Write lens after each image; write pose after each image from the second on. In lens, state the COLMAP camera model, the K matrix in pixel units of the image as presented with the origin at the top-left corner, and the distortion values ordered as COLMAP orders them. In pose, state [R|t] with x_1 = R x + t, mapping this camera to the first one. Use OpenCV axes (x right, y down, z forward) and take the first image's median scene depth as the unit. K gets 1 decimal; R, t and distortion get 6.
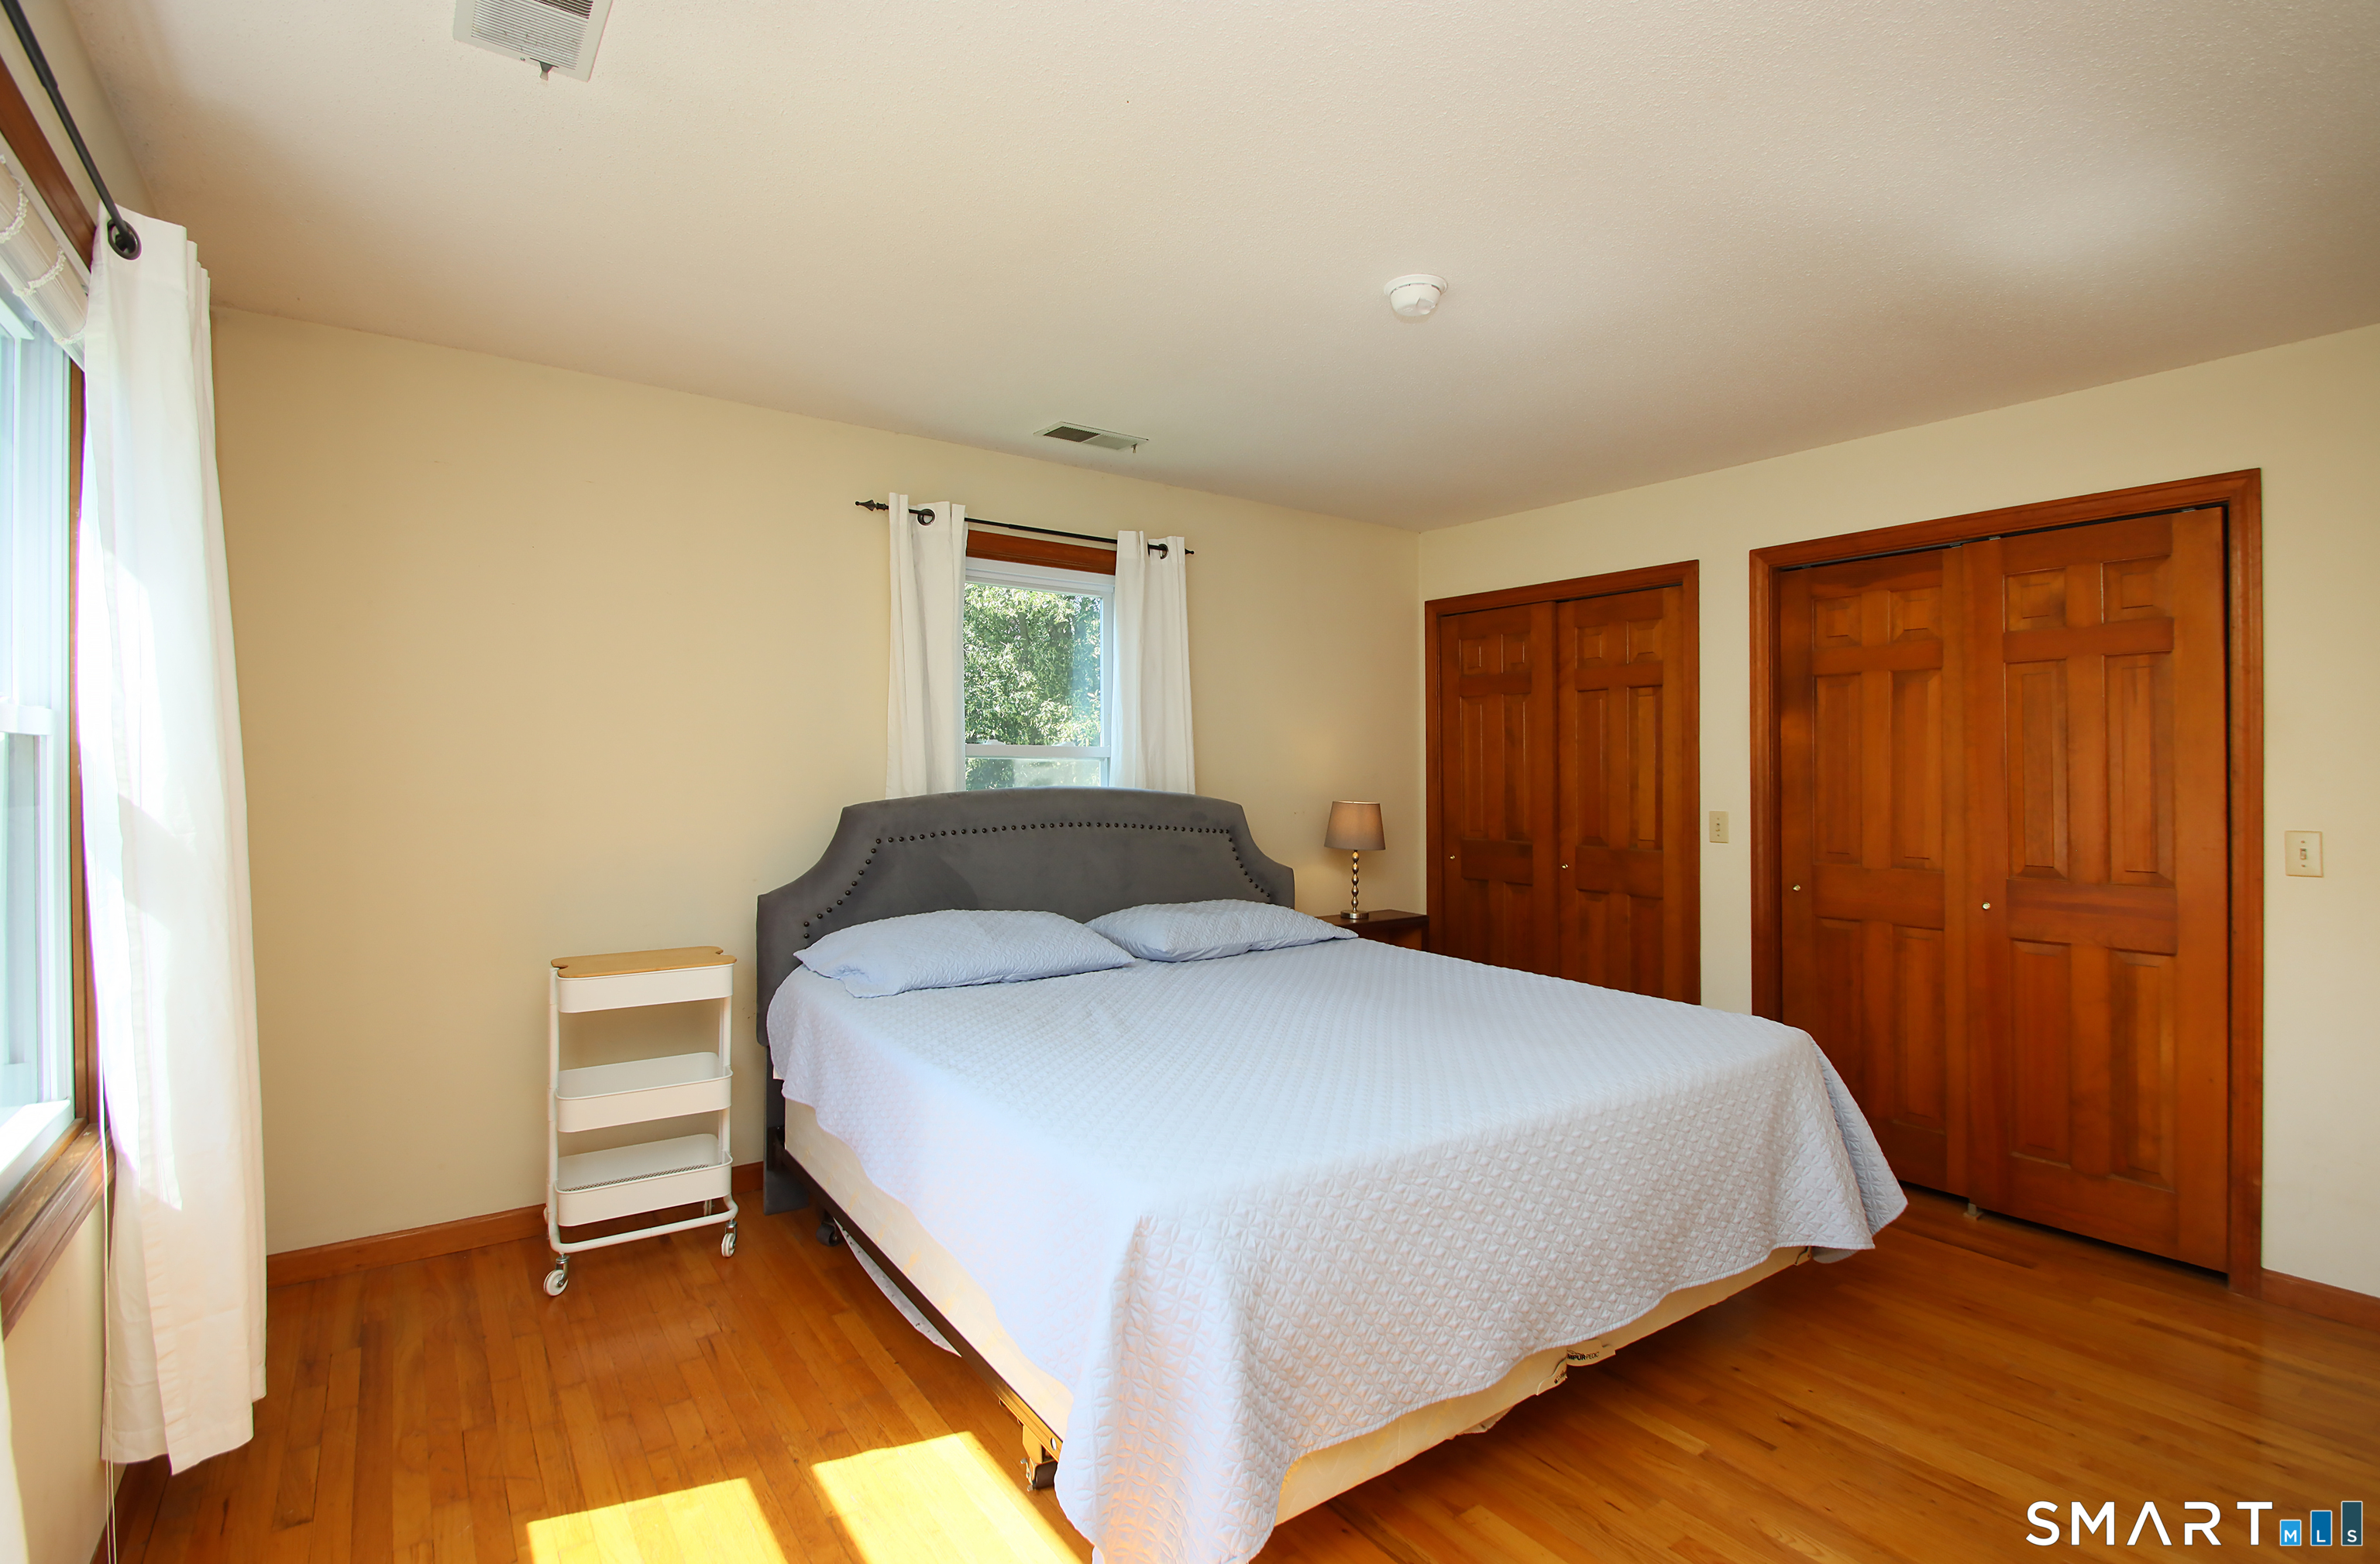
lens RADIAL K [[1106.0, 0, 1201.4], [0, 1106.0, 786.4], [0, 0, 1]] dist [0.016120, -0.017673]
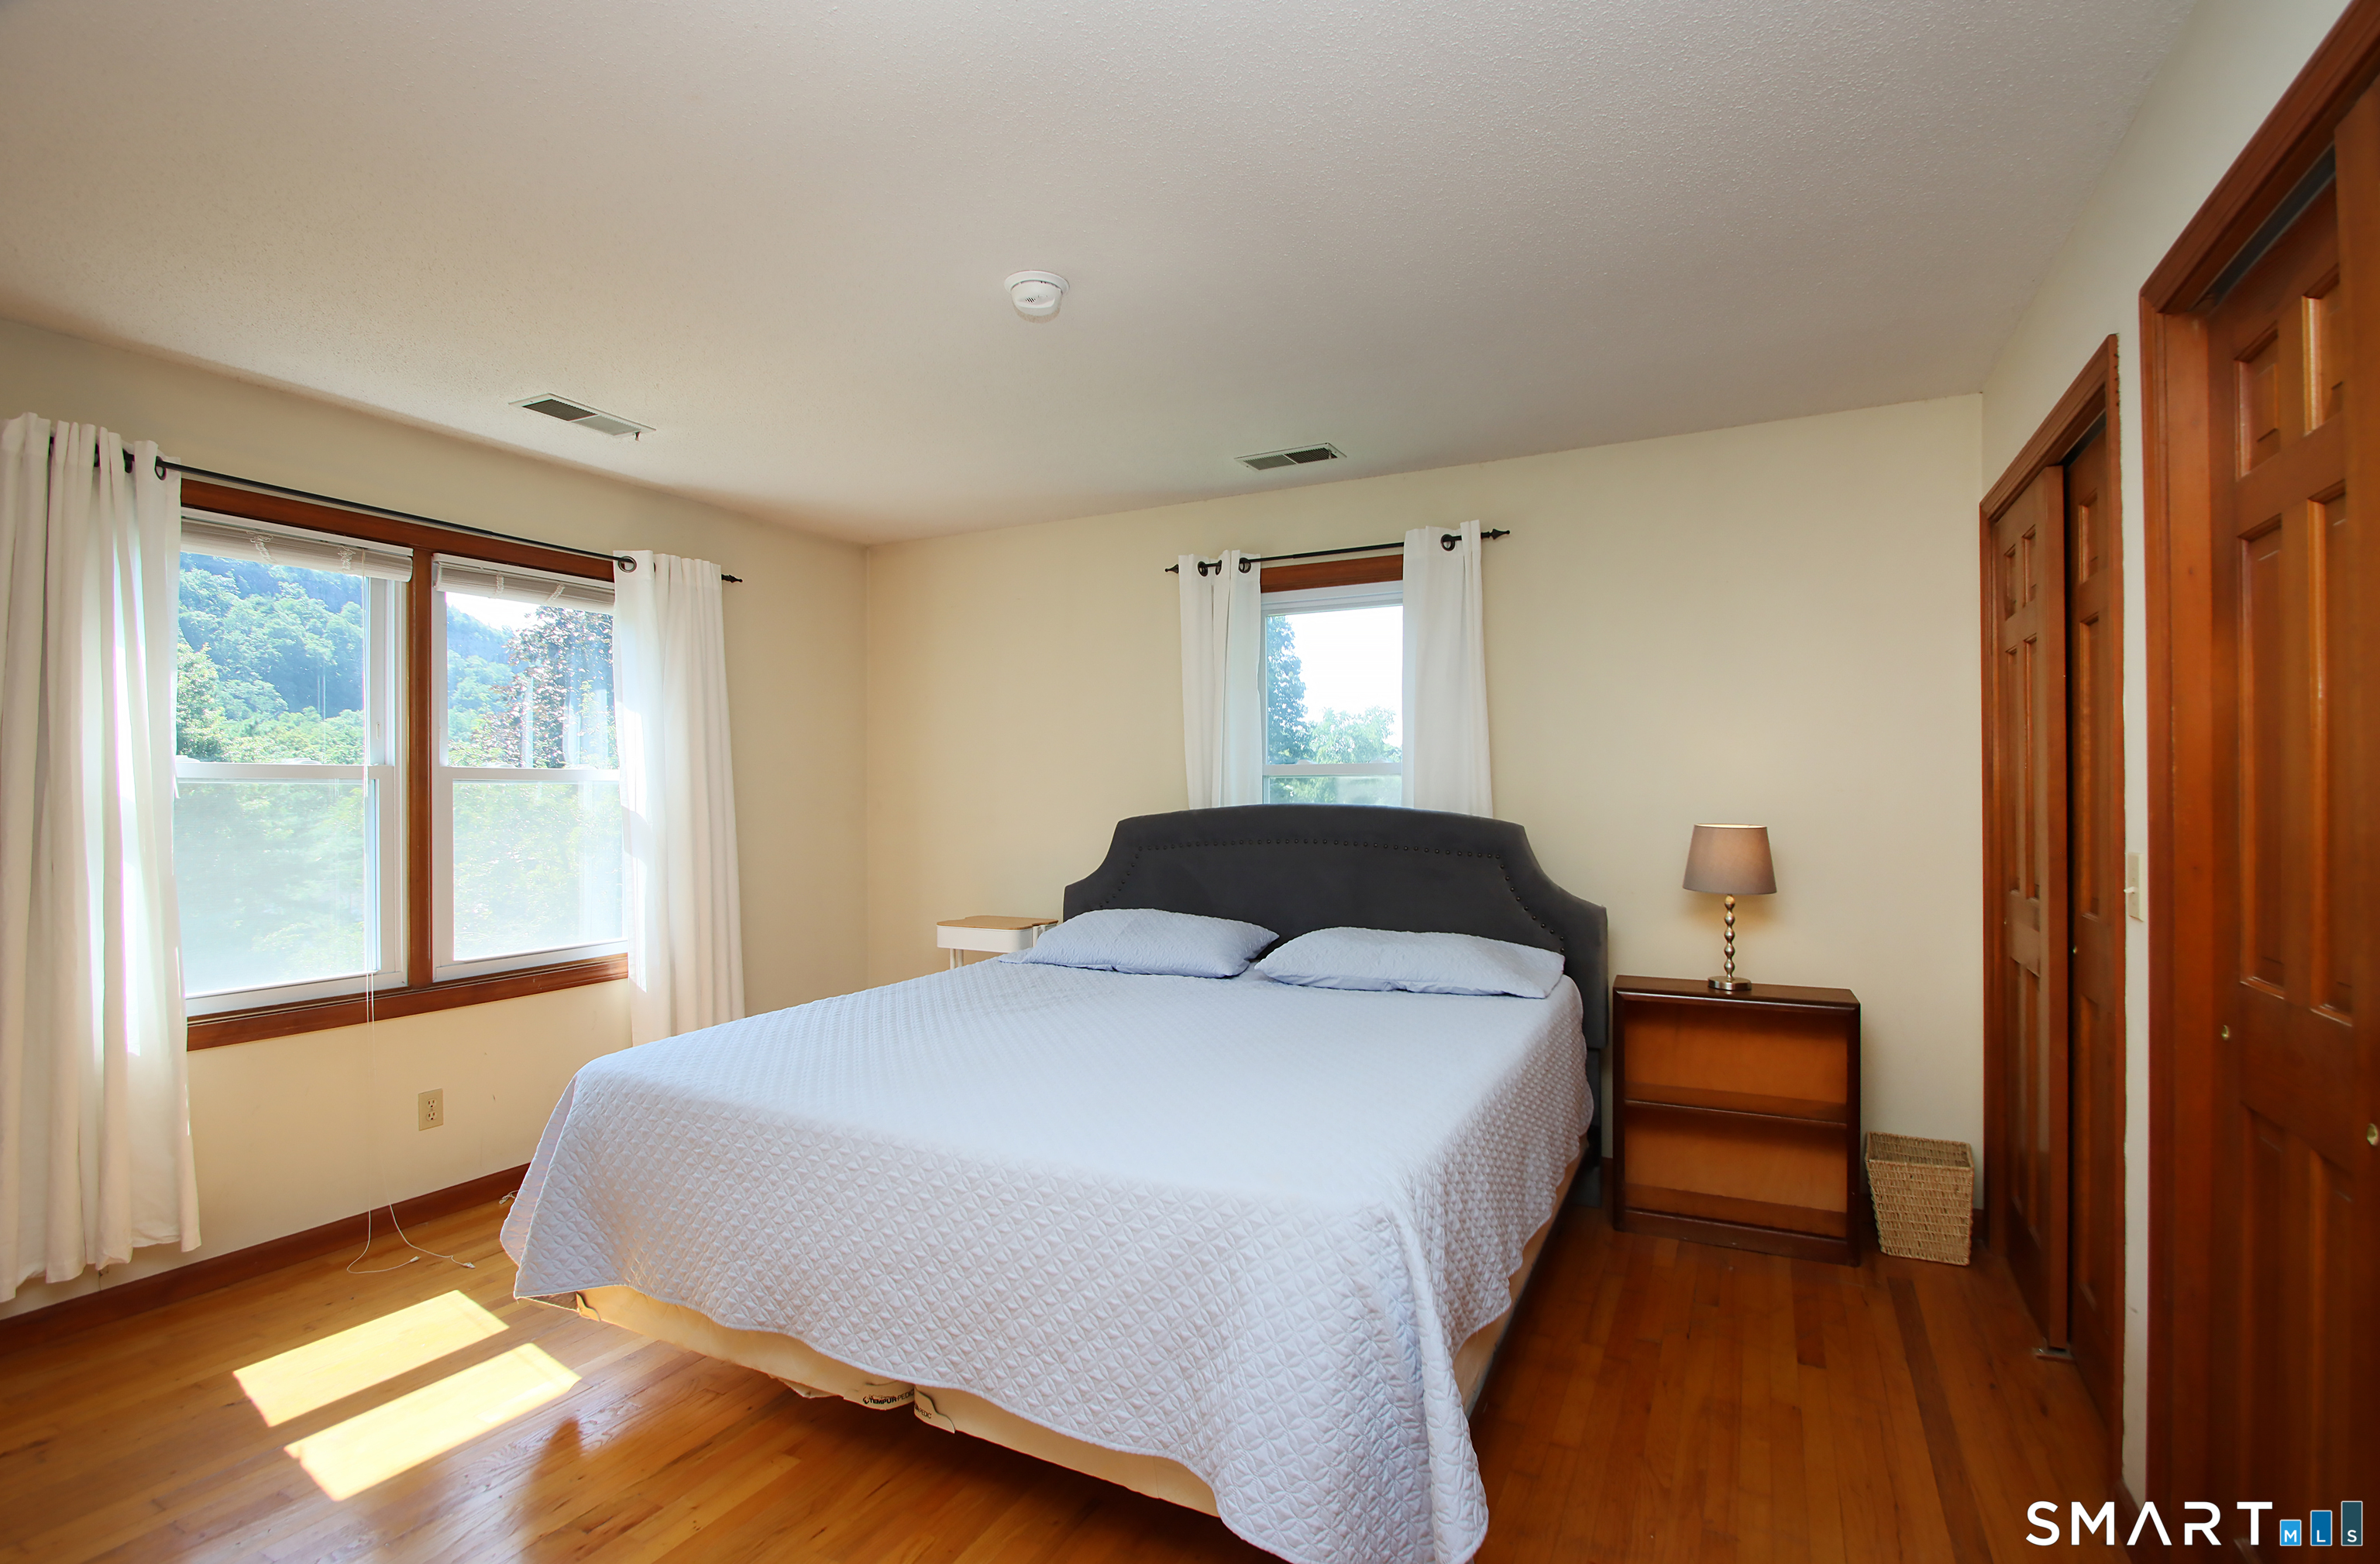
lens RADIAL K [[1106.0, 0, 1201.4], [0, 1106.0, 786.4], [0, 0, 1]] dist [0.016120, -0.017673]
pose [[0.453897, -0.016224, -0.890906, 0.687711], [-0.011686, 0.999640, -0.024158, 0.011110], [0.890977, 0.021377, 0.453544, 0.420330]]
